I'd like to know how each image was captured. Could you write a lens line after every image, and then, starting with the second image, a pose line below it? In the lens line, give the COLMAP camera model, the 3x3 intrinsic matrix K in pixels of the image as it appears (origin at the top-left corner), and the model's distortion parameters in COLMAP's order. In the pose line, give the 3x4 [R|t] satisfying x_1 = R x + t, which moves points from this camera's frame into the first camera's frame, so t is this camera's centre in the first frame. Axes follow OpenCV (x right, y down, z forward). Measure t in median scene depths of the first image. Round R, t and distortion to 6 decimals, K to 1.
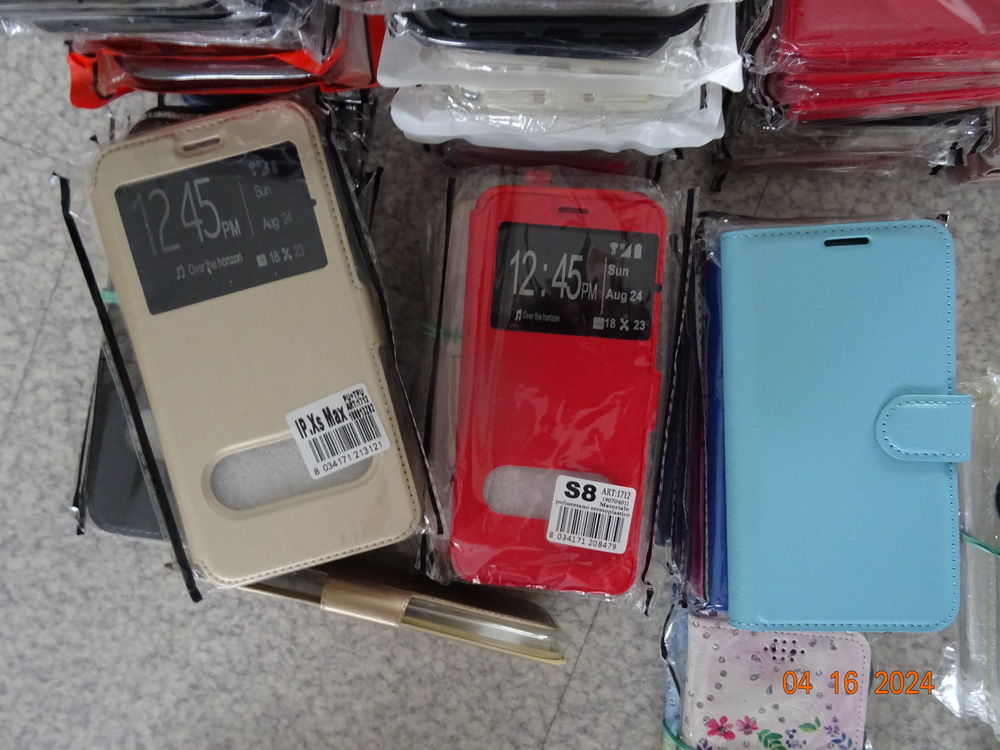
lens RADIAL K [[708.6, 0, 500.0], [0, 708.6, 375.0], [0, 0, 1]] dist [0.007217, -0.021217]
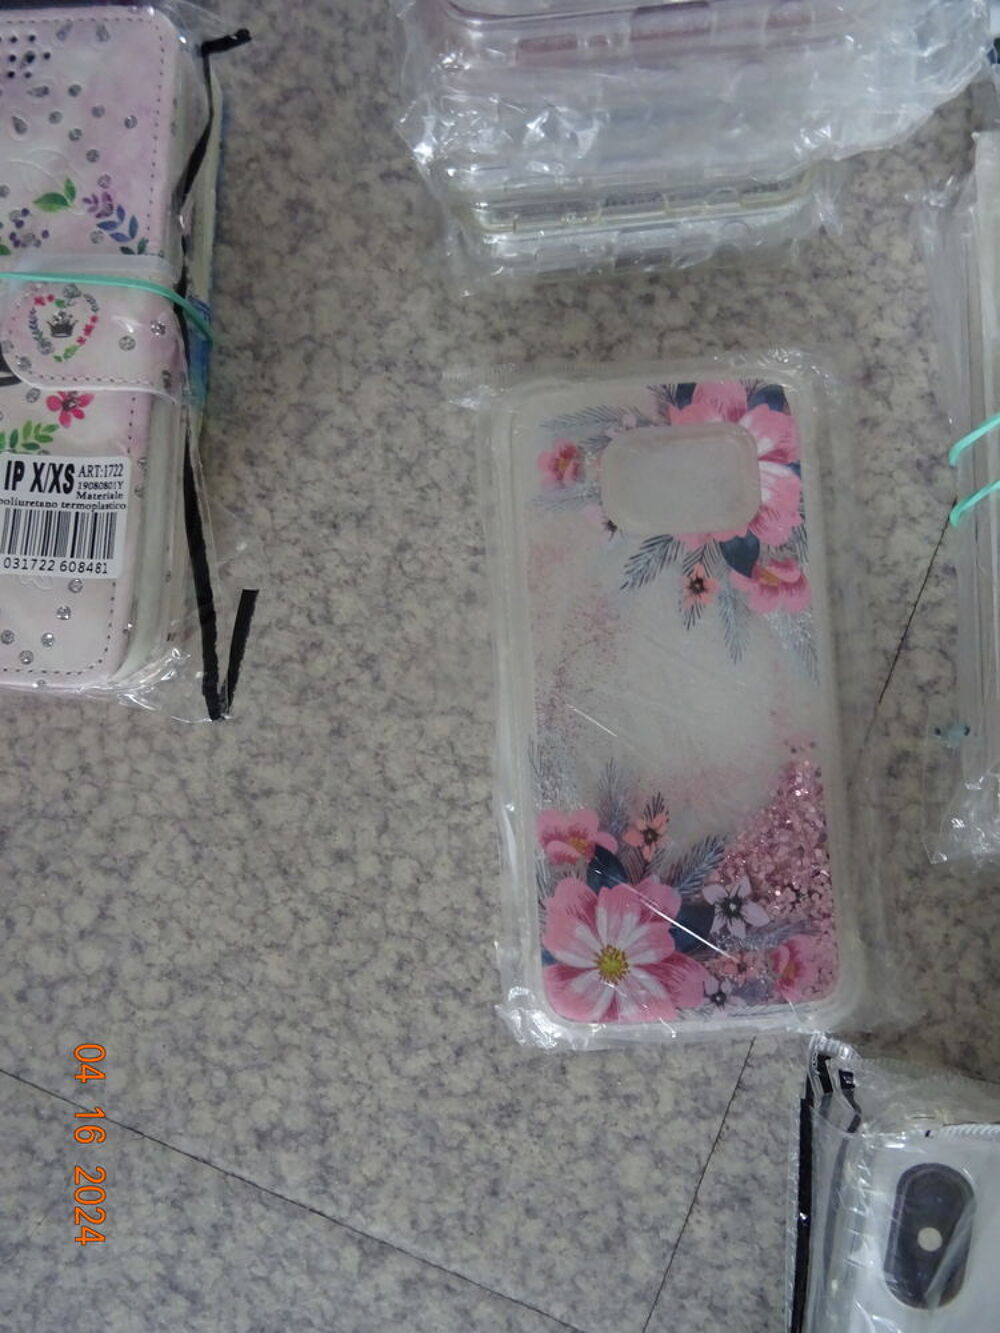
lens RADIAL K [[944.5, 0, 500.0], [0, 944.5, 666.5], [0, 0, 1]] dist [0.007217, -0.021217]
pose [[0.998327, -0.005686, -0.057547, 0.703226], [-0.000043, 0.995081, -0.099061, 0.794981], [0.057827, 0.098898, 0.993416, 0.373780]]
